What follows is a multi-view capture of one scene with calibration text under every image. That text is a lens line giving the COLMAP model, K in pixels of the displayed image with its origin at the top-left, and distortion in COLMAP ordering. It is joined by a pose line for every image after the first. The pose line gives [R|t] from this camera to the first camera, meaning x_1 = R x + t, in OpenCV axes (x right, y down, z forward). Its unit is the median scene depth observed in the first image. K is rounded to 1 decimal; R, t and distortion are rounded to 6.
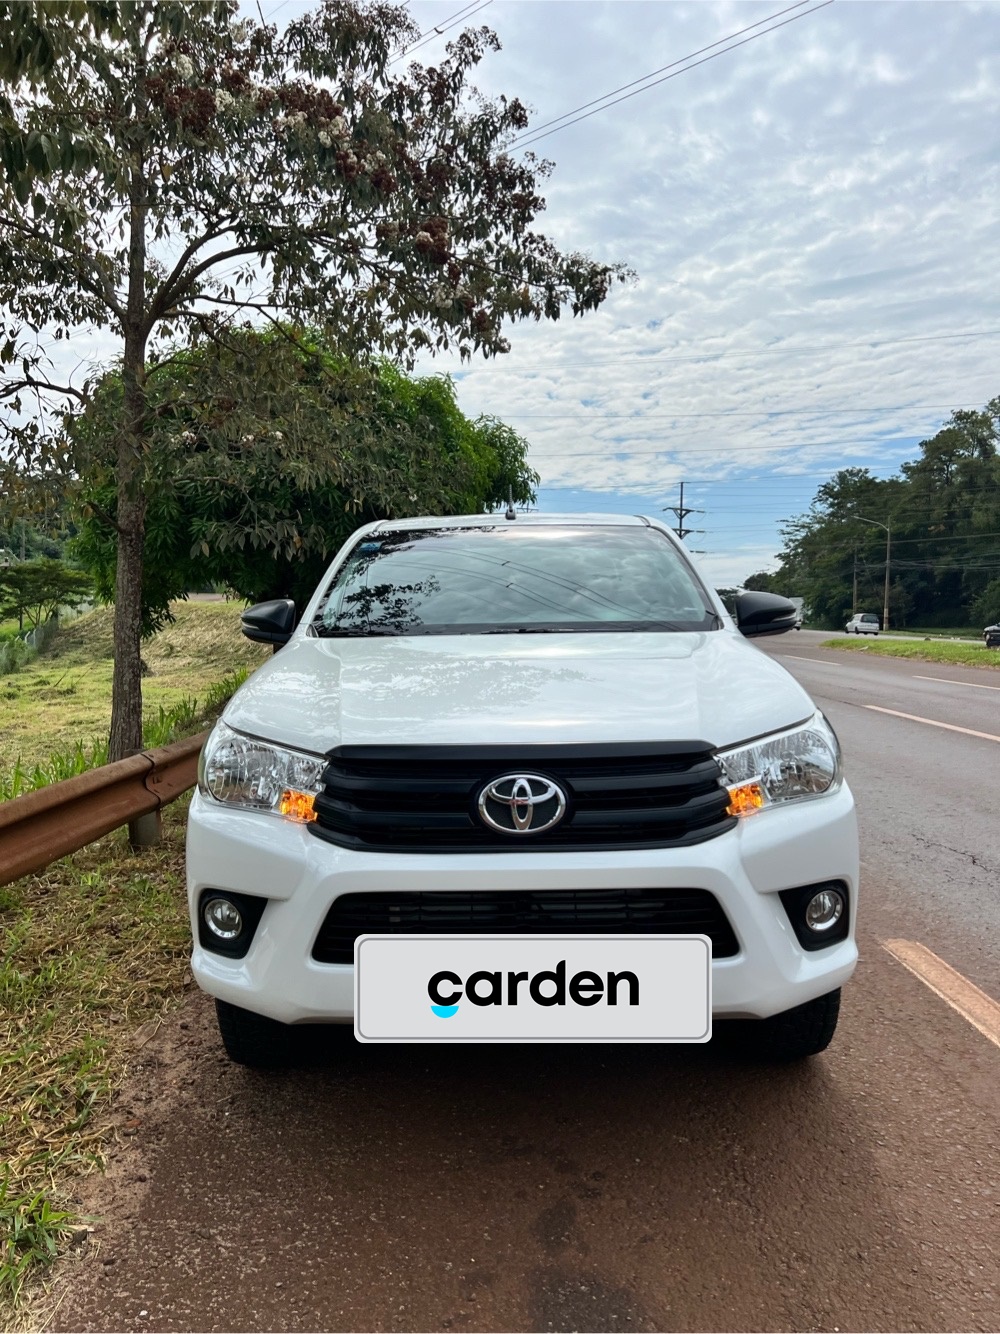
lens RADIAL K [[996.1, 0, 500.0], [0, 996.1, 667.0], [0, 0, 1]] dist [-0.005434, -0.003495]
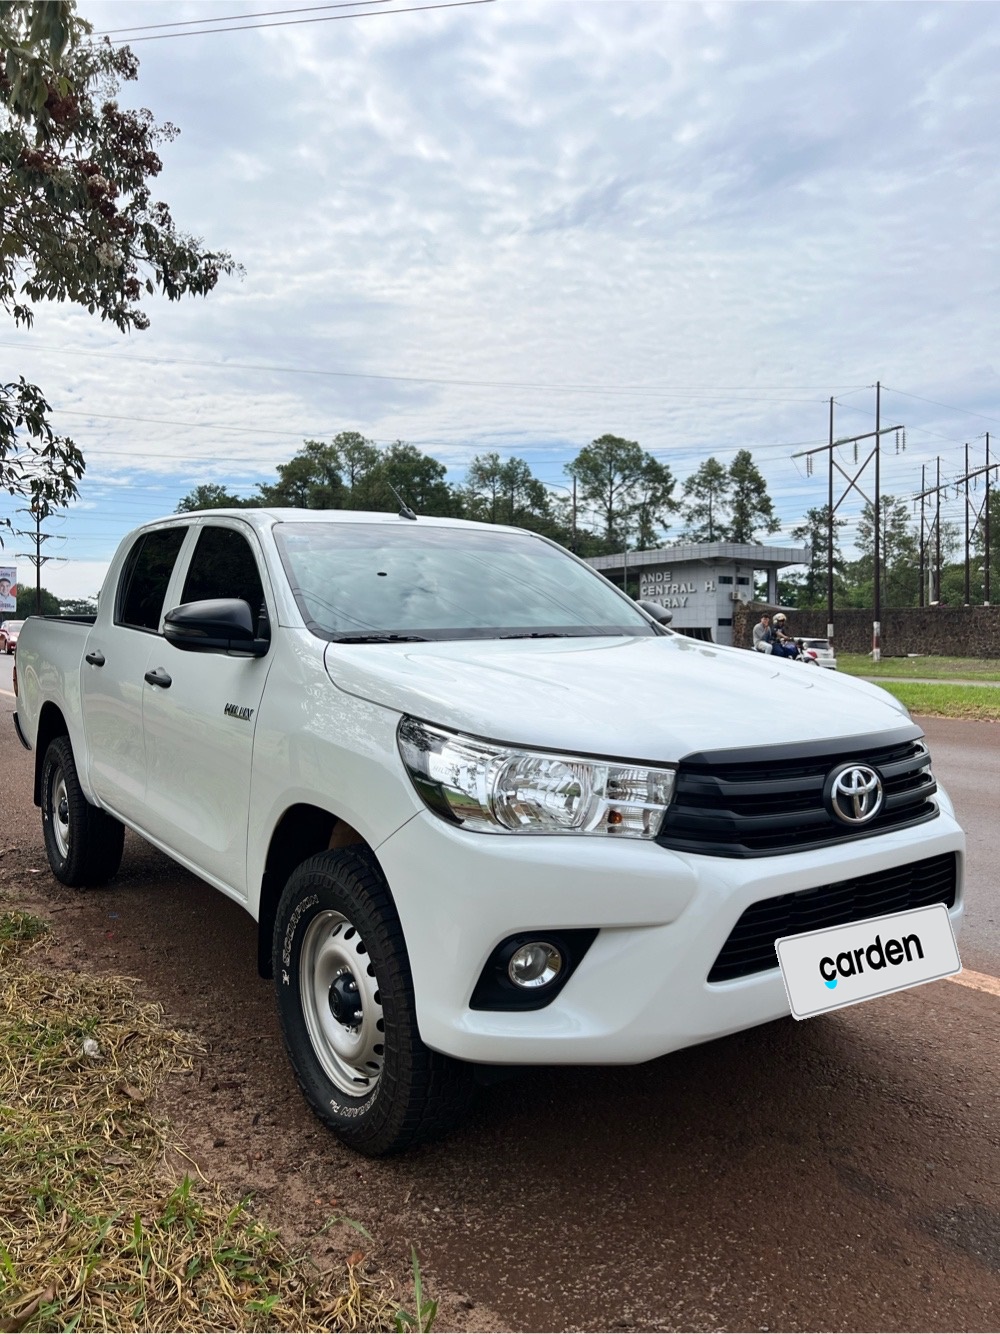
lens RADIAL K [[1010.1, 0, 500.3], [0, 1010.1, 643.4], [0, 0, 1]] dist [0.010130, 0.005466]
pose [[0.796194, 0.004665, 0.605023, -0.268003], [0.018488, 0.999316, -0.032035, 0.000278], [-0.604759, 0.036692, 0.795563, 0.096100]]
